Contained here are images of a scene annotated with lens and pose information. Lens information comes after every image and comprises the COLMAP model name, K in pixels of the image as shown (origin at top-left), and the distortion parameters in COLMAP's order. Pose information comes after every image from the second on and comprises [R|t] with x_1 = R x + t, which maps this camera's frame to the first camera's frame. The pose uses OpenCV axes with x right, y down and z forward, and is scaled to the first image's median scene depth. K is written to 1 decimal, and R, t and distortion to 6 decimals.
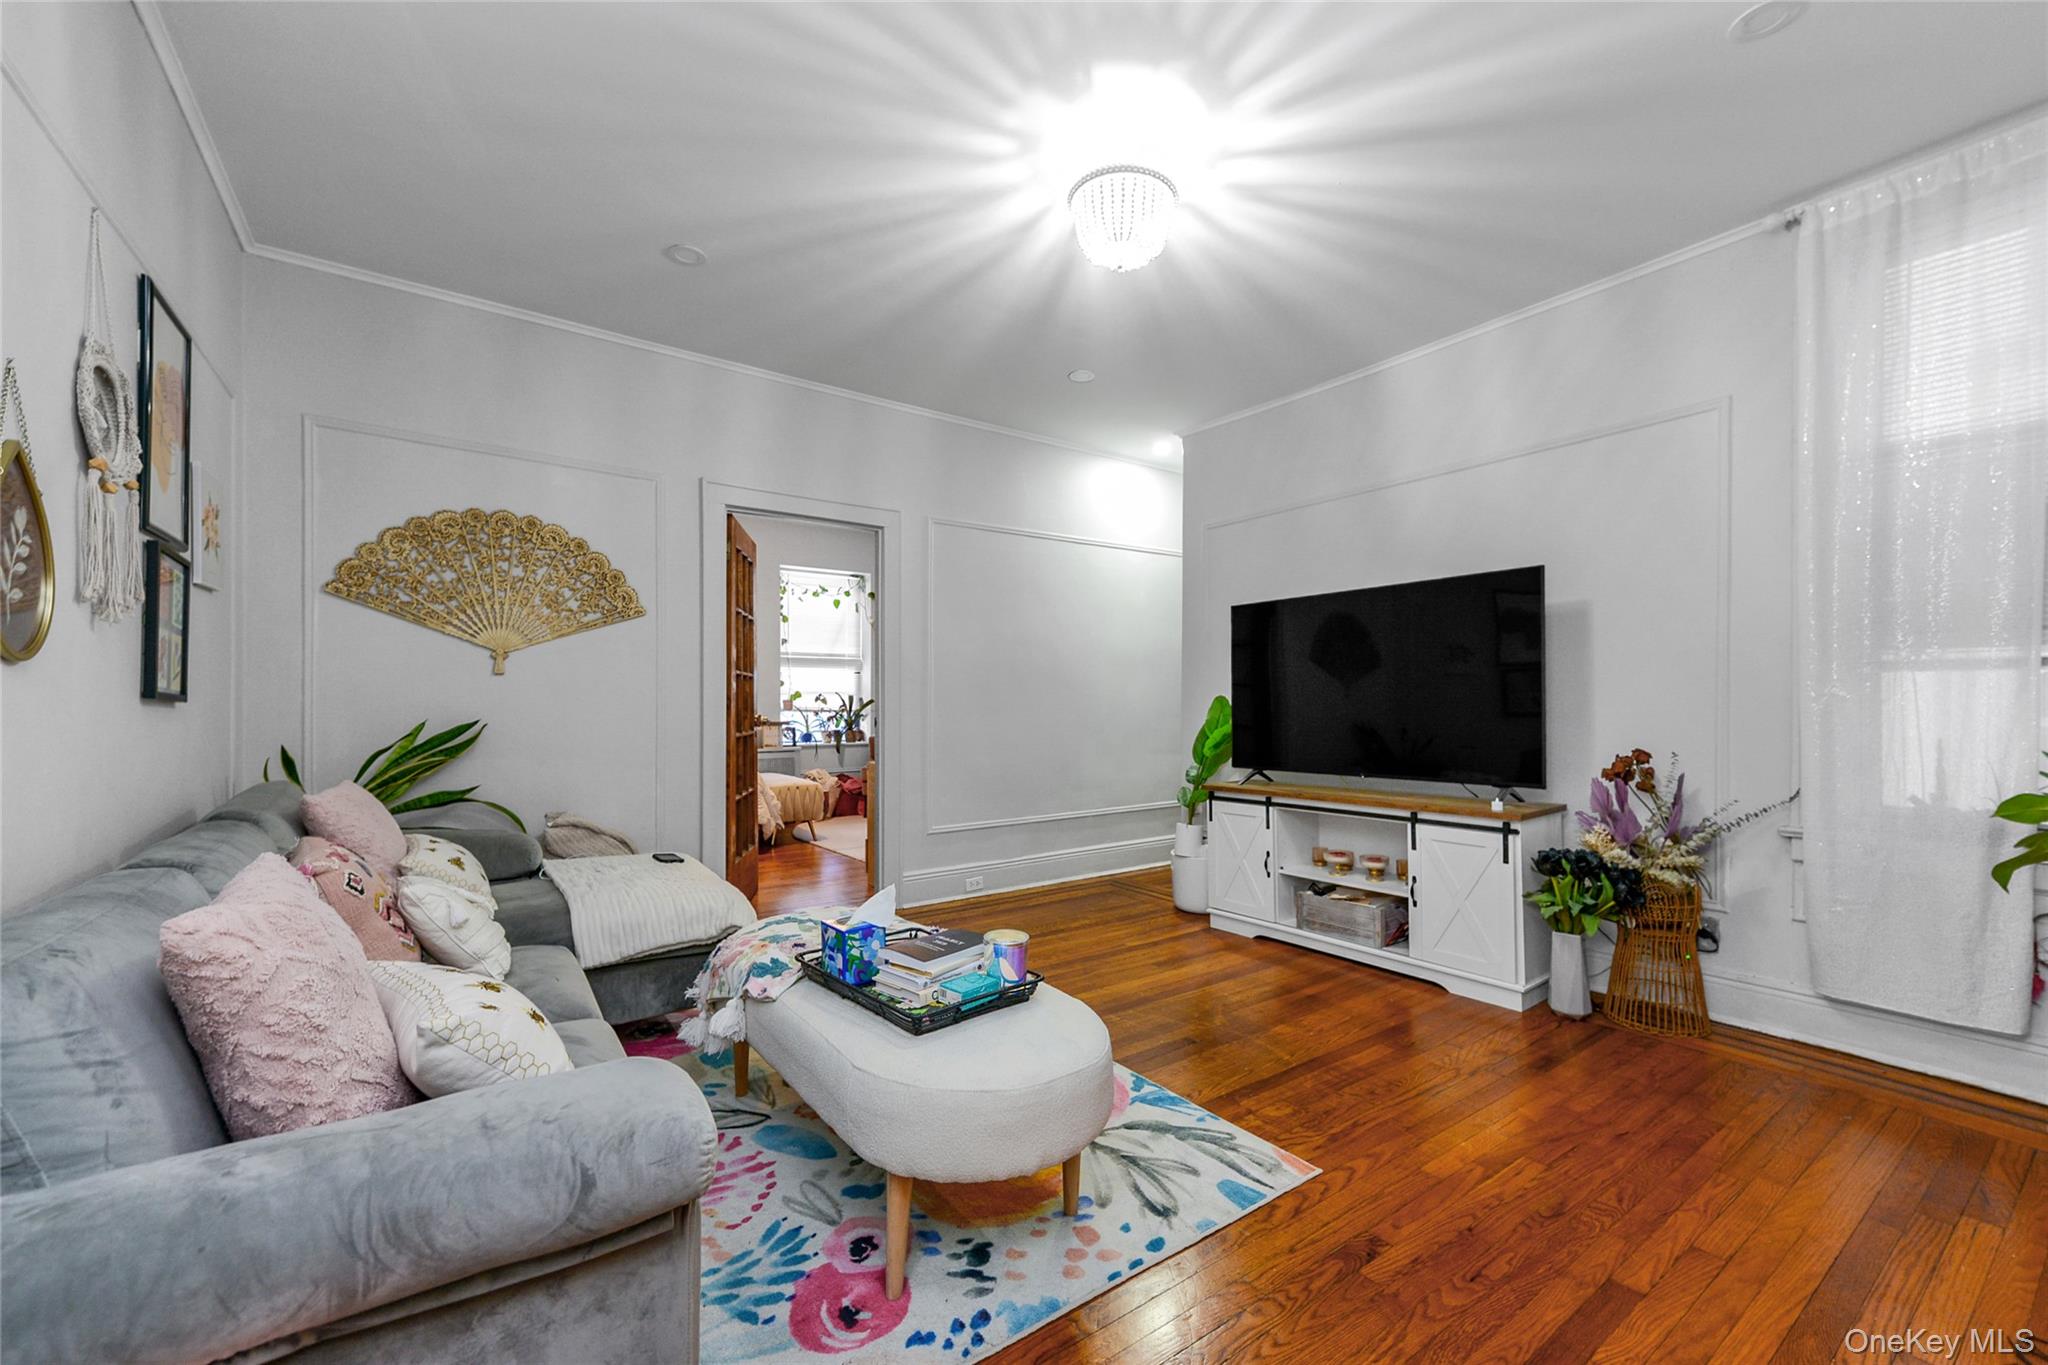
lens RADIAL K [[806.5, 0, 1030.0], [0, 806.5, 694.3], [0, 0, 1]] dist [0.014987, -0.000122]
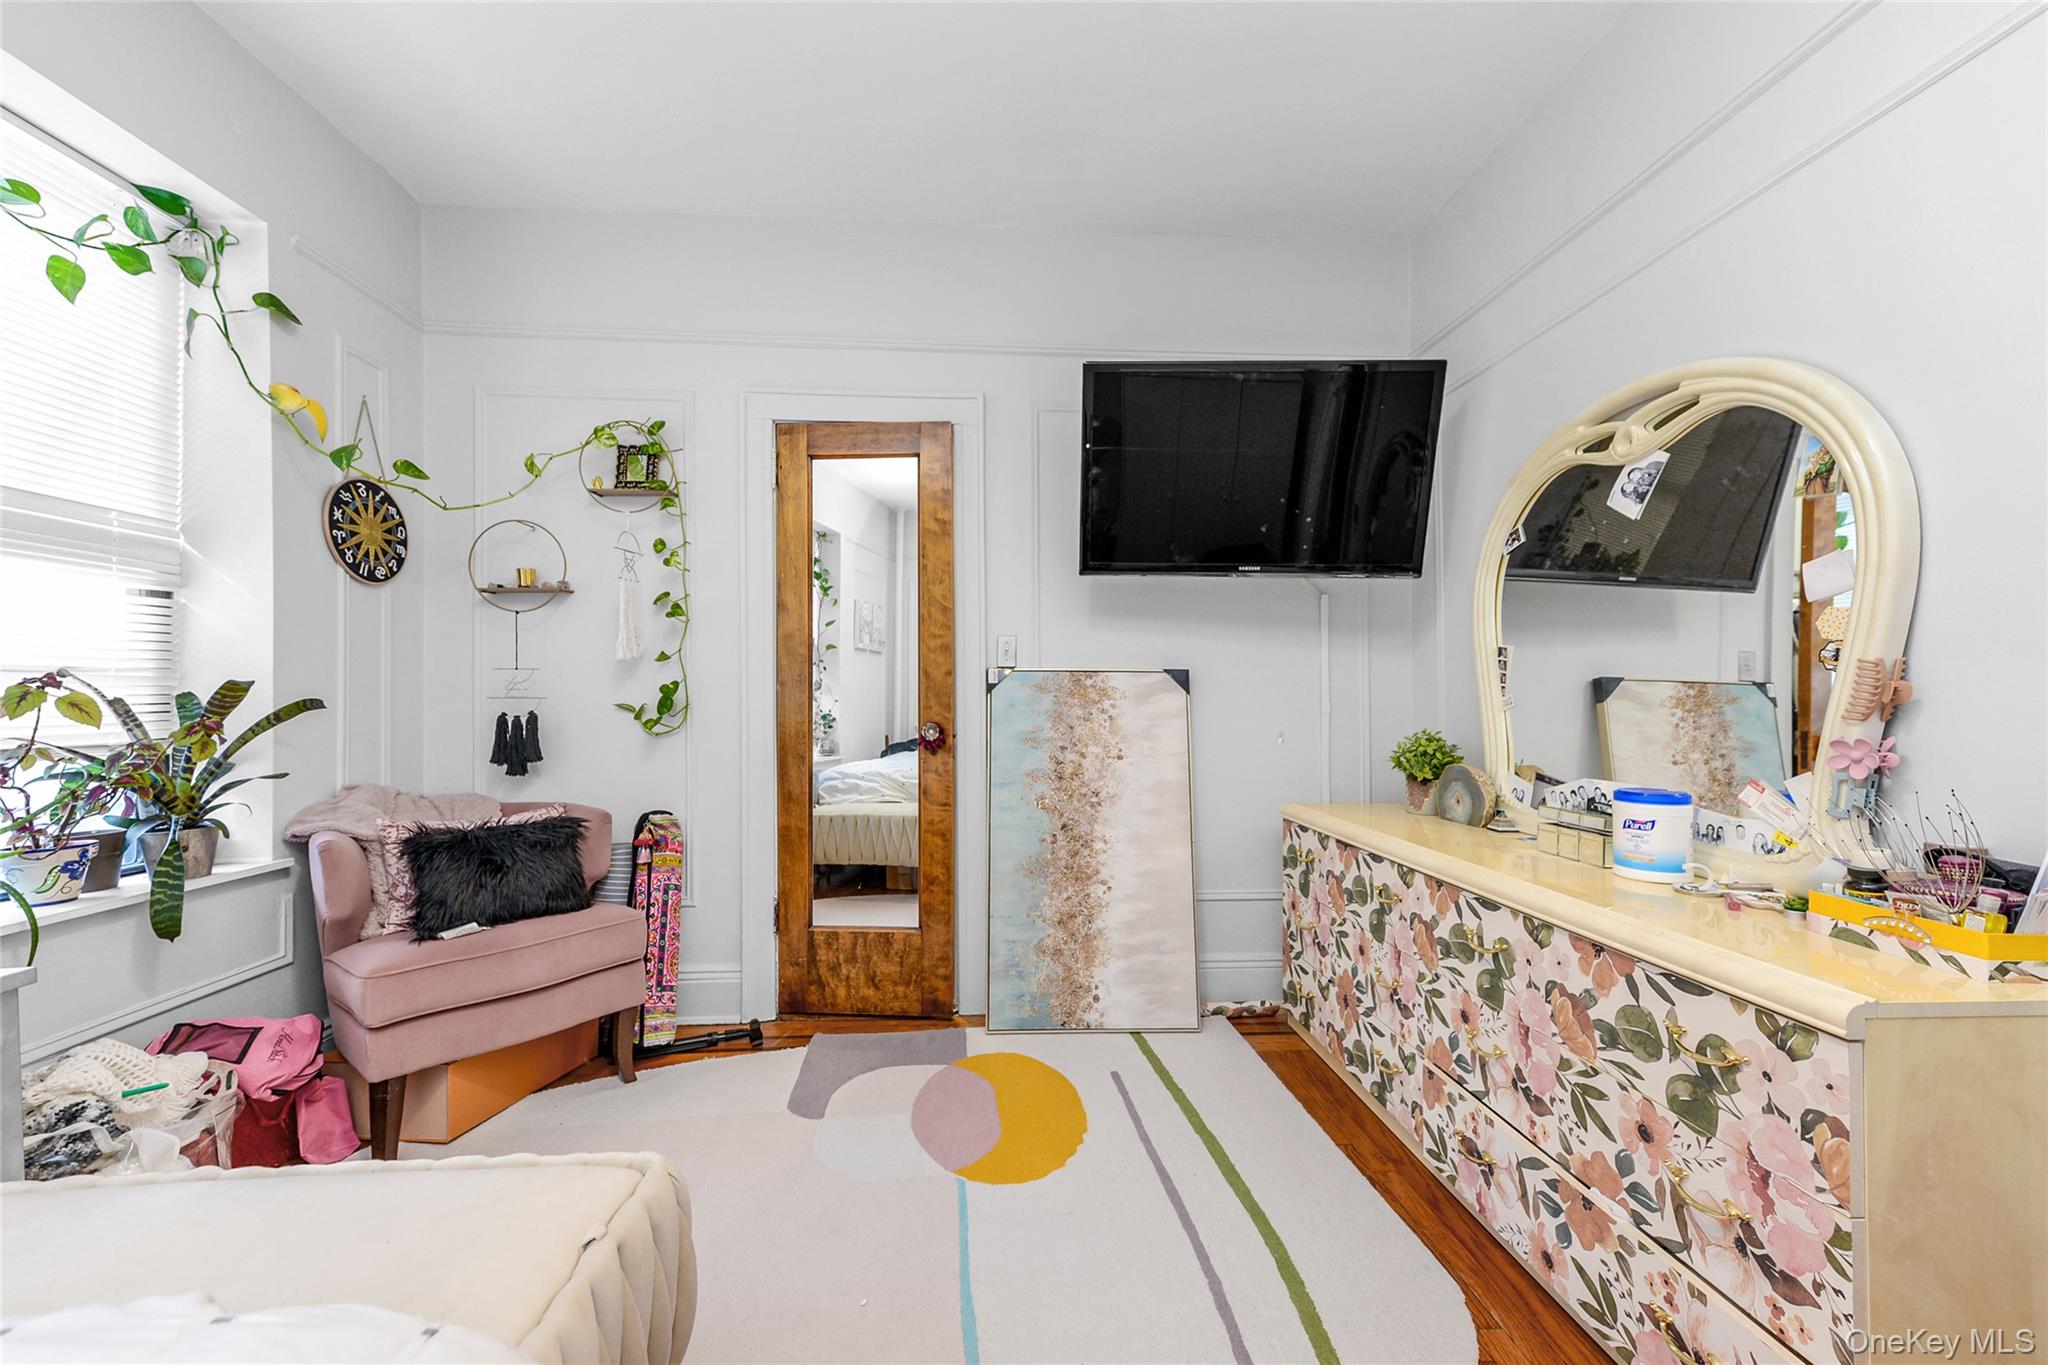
lens RADIAL K [[806.5, 0, 1034.1], [0, 806.5, 690.3], [0, 0, 1]] dist [0.014987, -0.000122]
pose [[0.524201, 0.004113, 0.851585, -0.303396], [-0.005914, 0.999982, -0.001189, 0.002090], [-0.851574, -0.004413, 0.524216, 0.666378]]
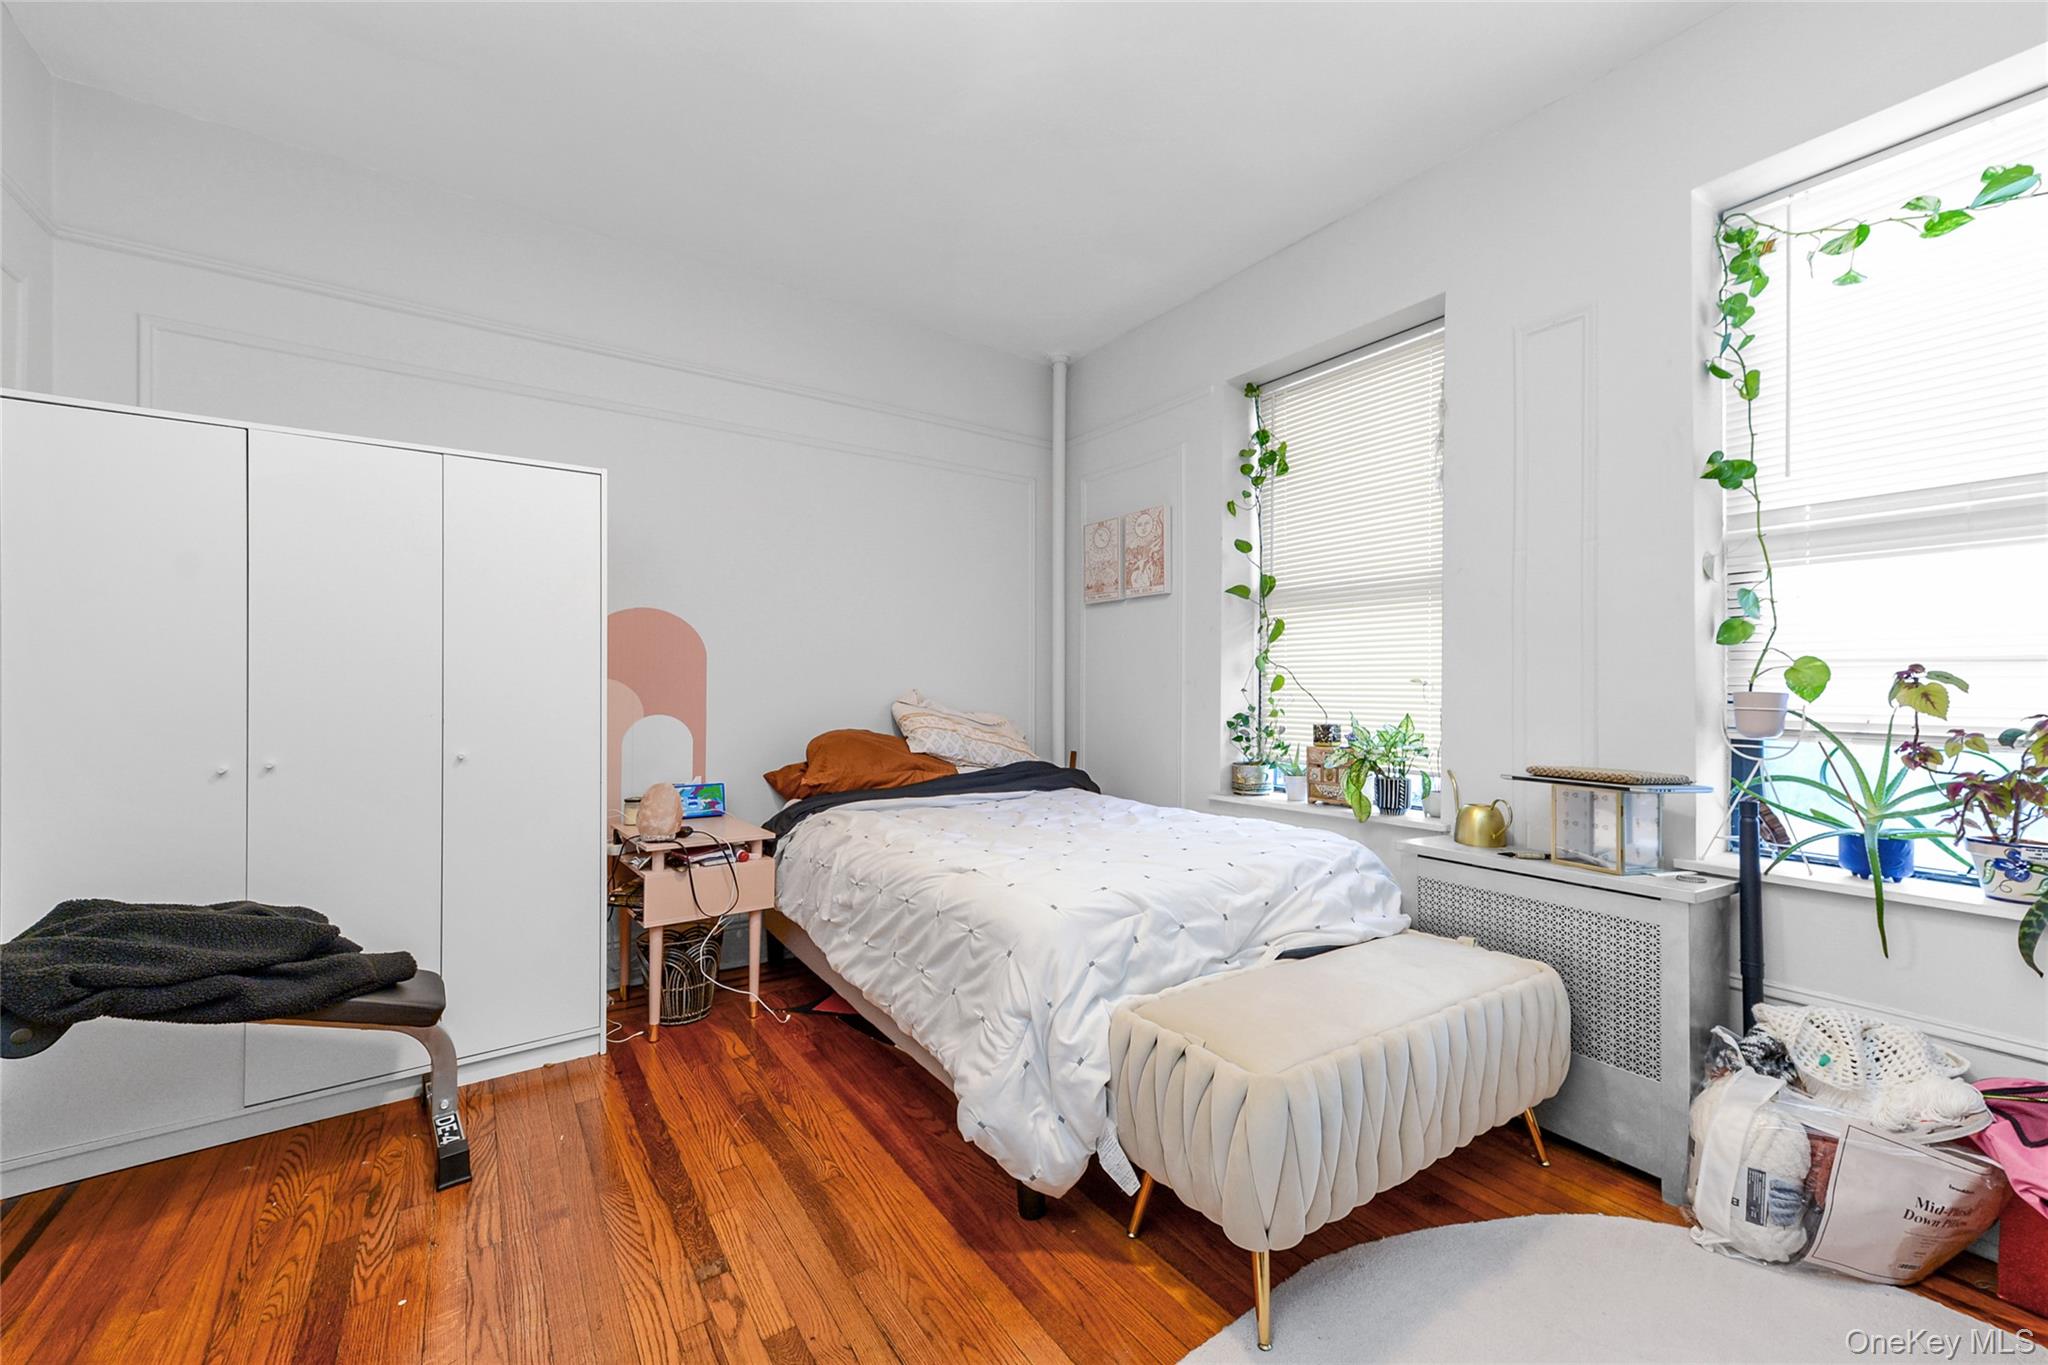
lens RADIAL K [[806.5, 0, 1030.2], [0, 806.5, 681.9], [0, 0, 1]] dist [0.014987, -0.000122]
pose [[-0.020488, -0.009428, -0.999746, -0.032837], [0.007591, 0.999925, -0.009586, 0.003904], [0.999761, -0.007785, -0.020415, 0.757656]]
